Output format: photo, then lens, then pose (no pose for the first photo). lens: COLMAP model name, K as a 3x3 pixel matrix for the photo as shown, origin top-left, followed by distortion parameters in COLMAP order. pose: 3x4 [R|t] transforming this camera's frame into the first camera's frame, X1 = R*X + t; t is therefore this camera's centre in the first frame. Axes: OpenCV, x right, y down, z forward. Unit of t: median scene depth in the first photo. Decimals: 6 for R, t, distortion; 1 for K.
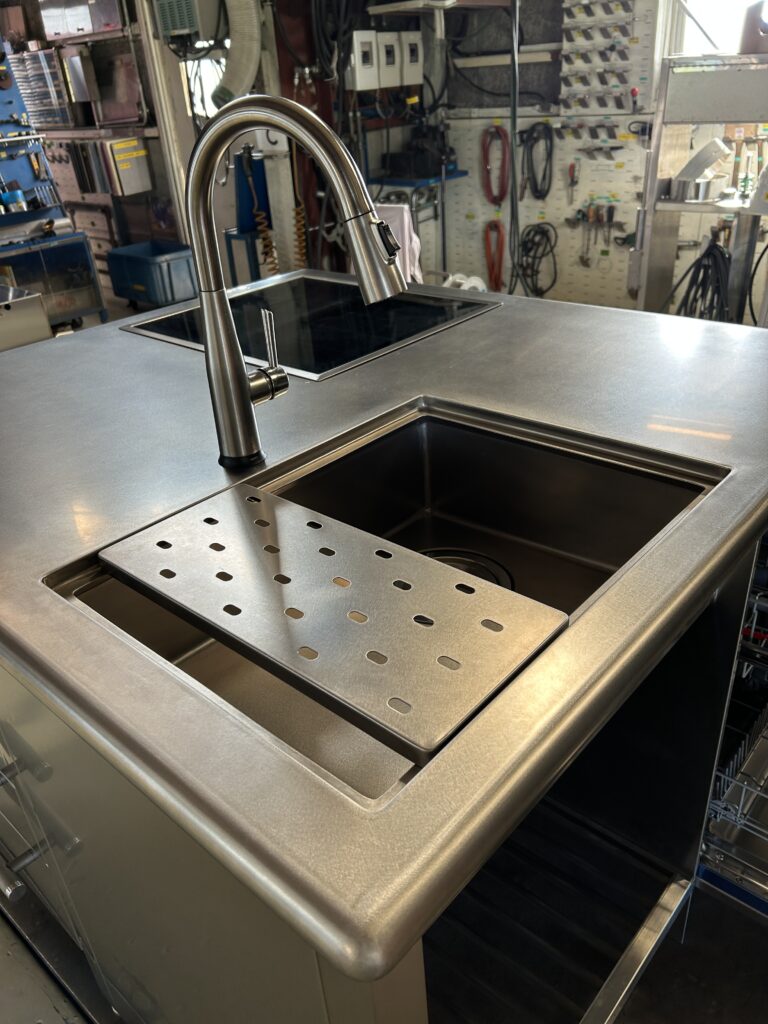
lens RADIAL K [[778.8, 0, 391.1], [0, 778.8, 537.3], [0, 0, 1]] dist [-0.000292, -0.012246]
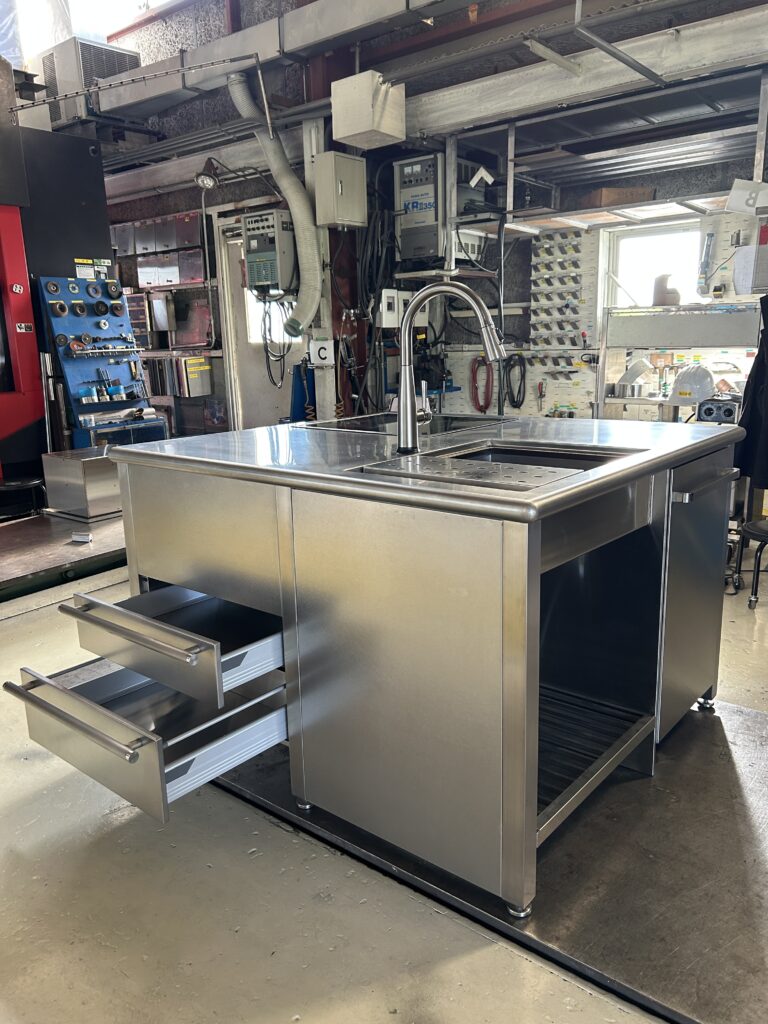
lens RADIAL K [[778.8, 0, 391.1], [0, 778.8, 537.3], [0, 0, 1]] dist [-0.000292, -0.012246]
pose [[0.998678, 0.025084, 0.044863, -0.078832], [-0.011333, 0.958810, -0.283821, 0.161175], [-0.050134, 0.282938, 0.957827, -0.199448]]
